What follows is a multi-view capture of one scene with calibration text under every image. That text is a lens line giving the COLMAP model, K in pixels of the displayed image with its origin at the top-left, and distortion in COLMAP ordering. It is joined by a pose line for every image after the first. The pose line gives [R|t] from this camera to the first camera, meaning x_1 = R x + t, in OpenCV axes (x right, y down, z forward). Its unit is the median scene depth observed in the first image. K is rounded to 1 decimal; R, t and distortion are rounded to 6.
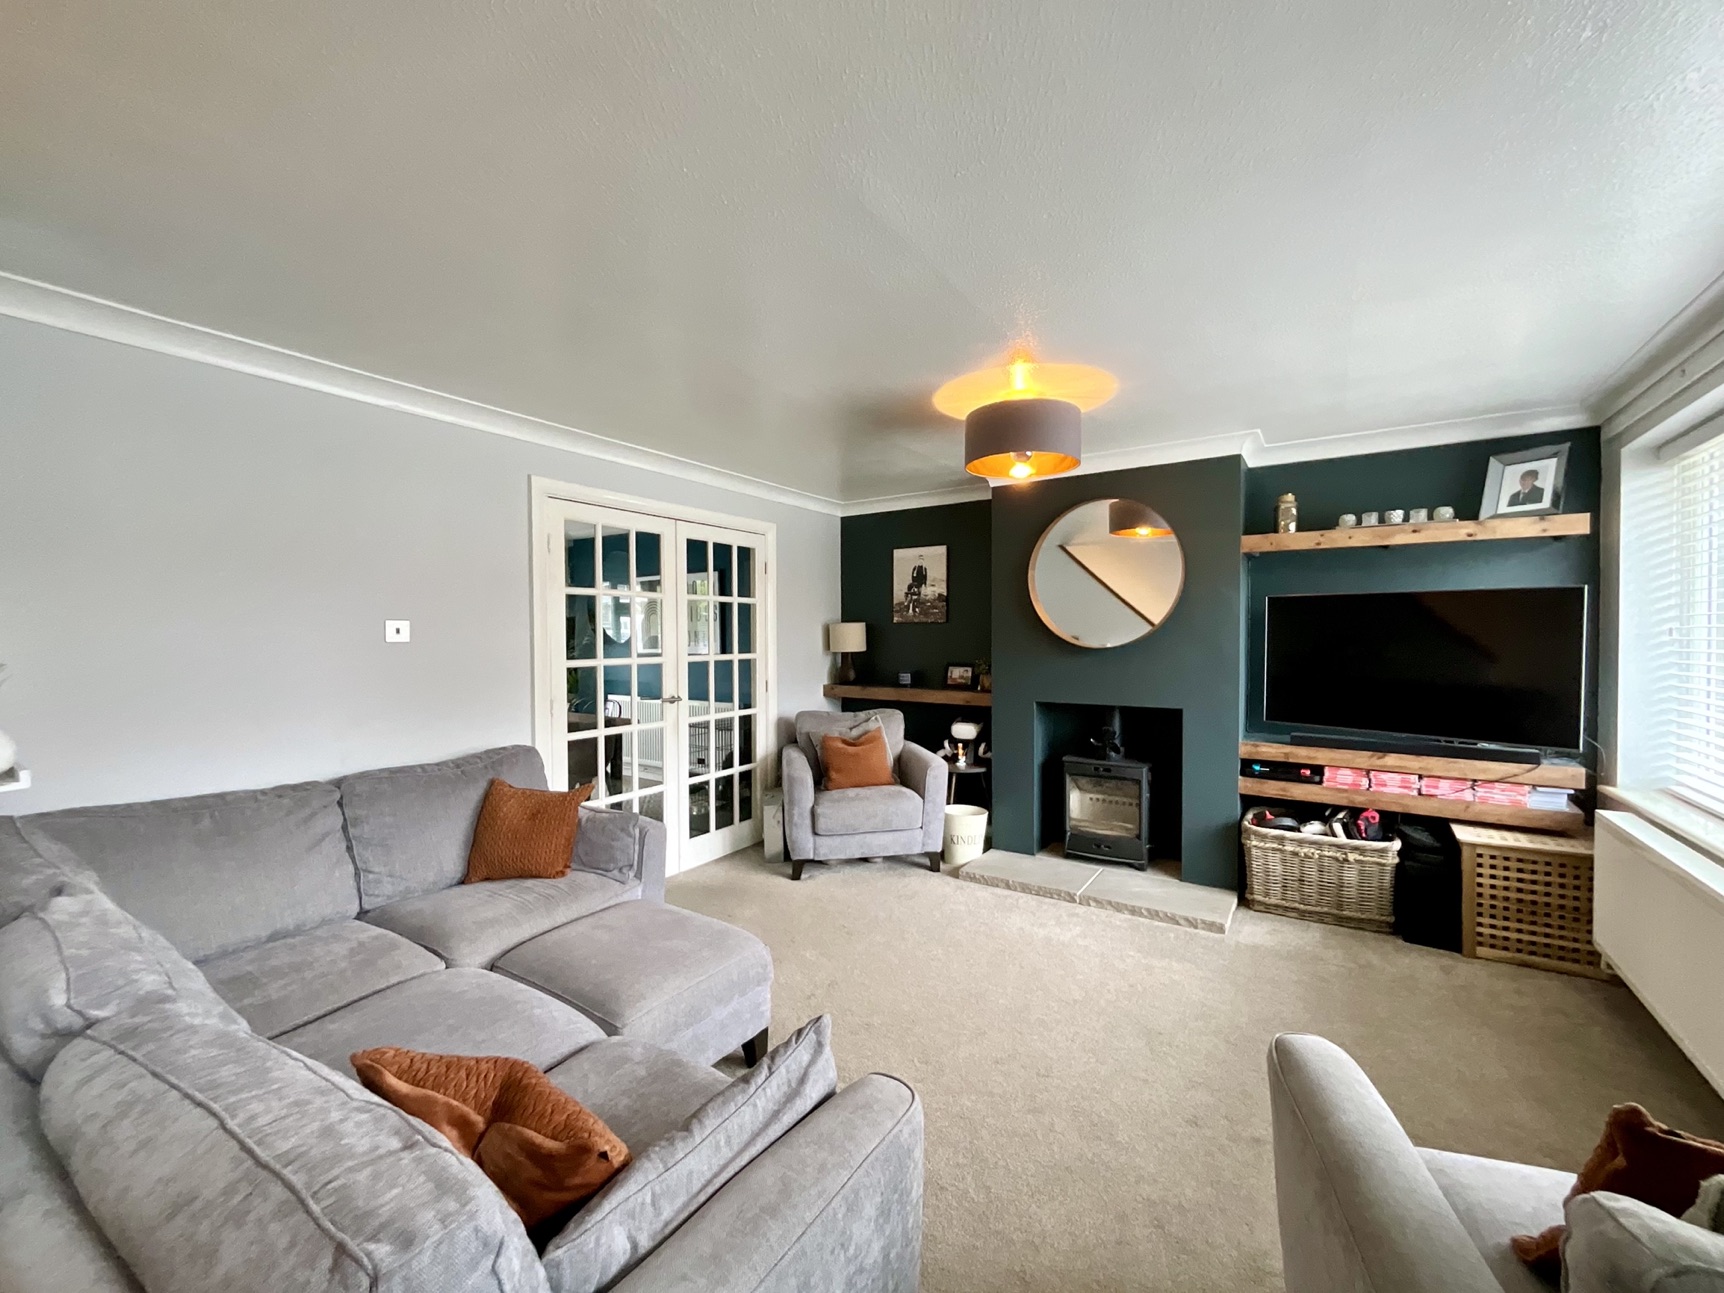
lens RADIAL K [[699.0, 0, 859.0], [0, 699.0, 649.8], [0, 0, 1]] dist [-0.005179, 0.000195]
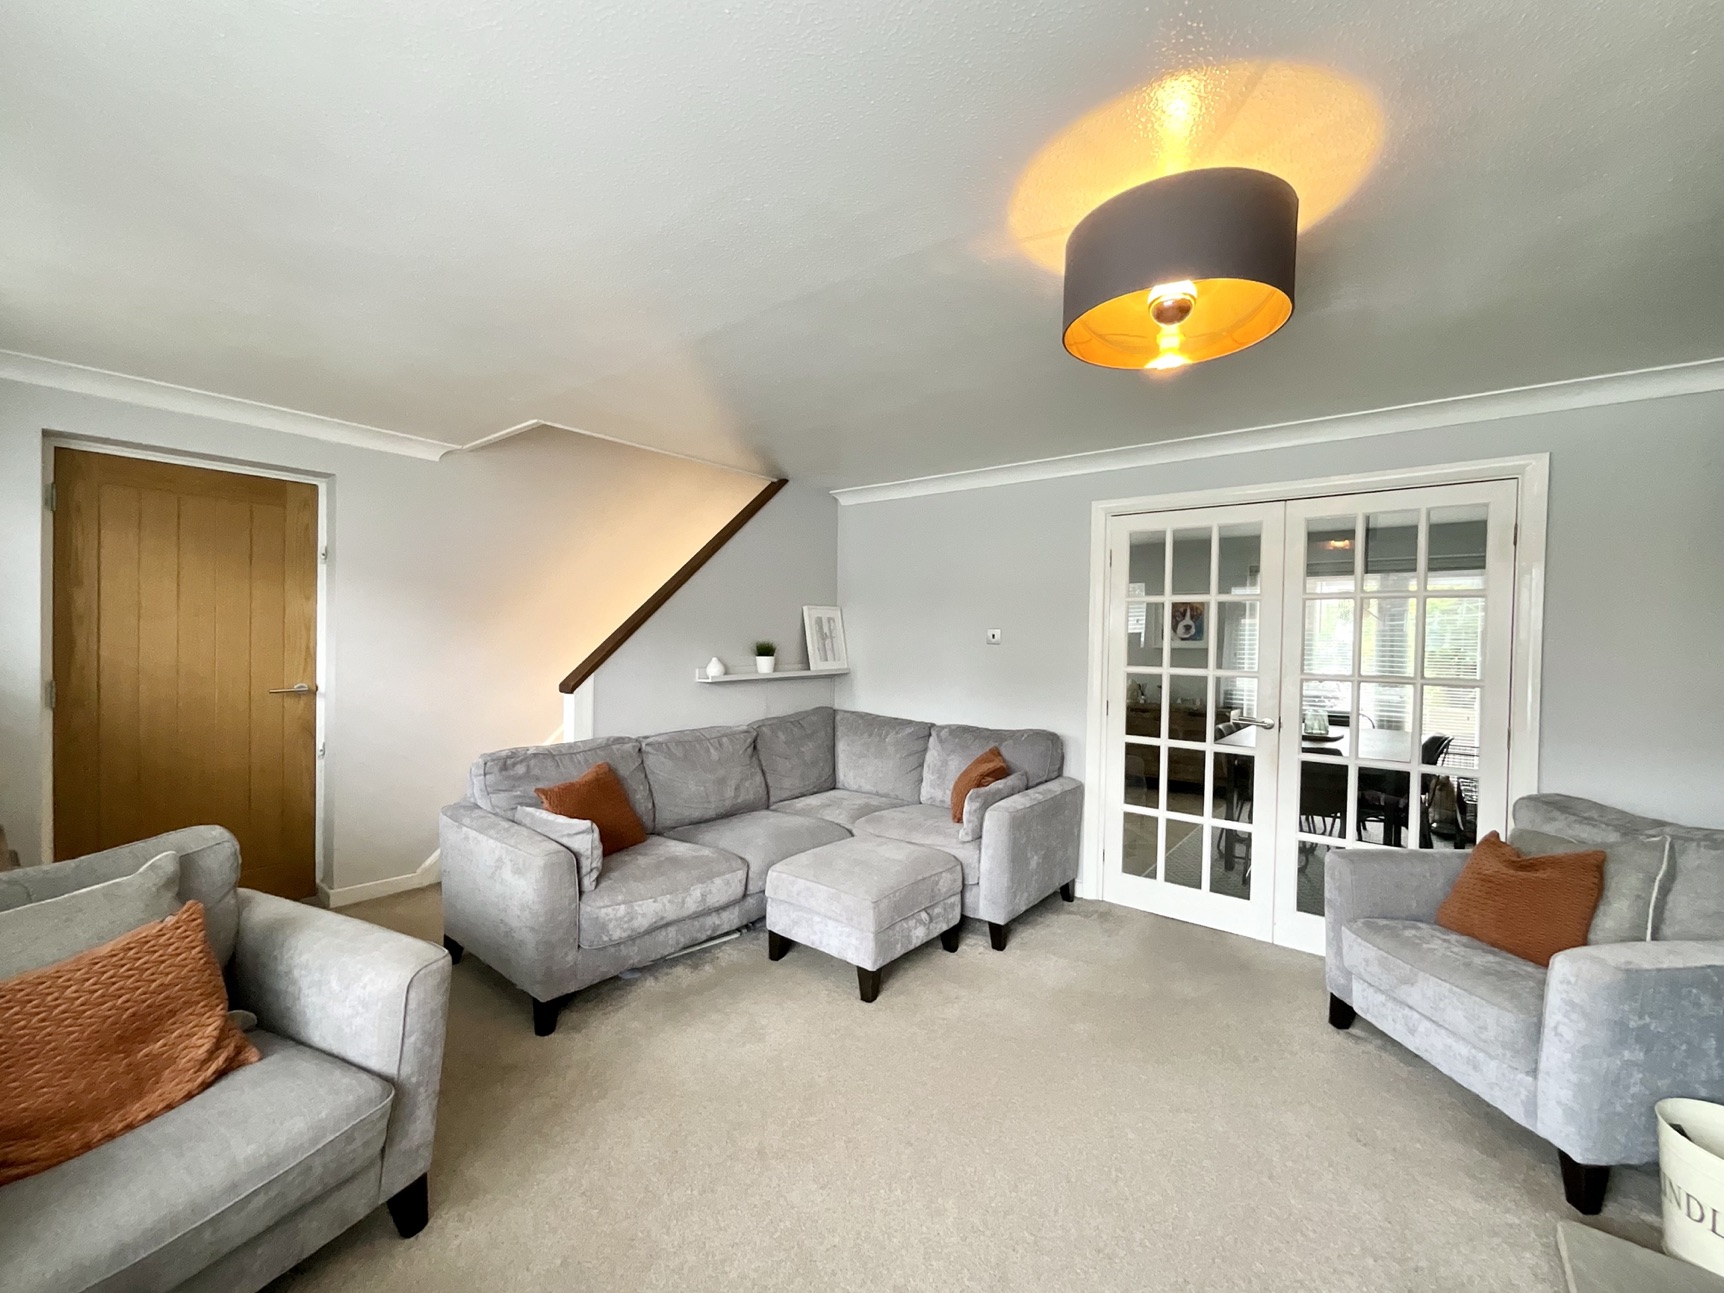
lens RADIAL K [[699.0, 0, 859.0], [0, 699.0, 649.8], [0, 0, 1]] dist [-0.005179, 0.000195]
pose [[-0.089922, 0.012451, -0.995871, 0.616760], [-0.062194, 0.997900, 0.018092, -0.001414], [0.994005, 0.063564, -0.088958, 0.634190]]
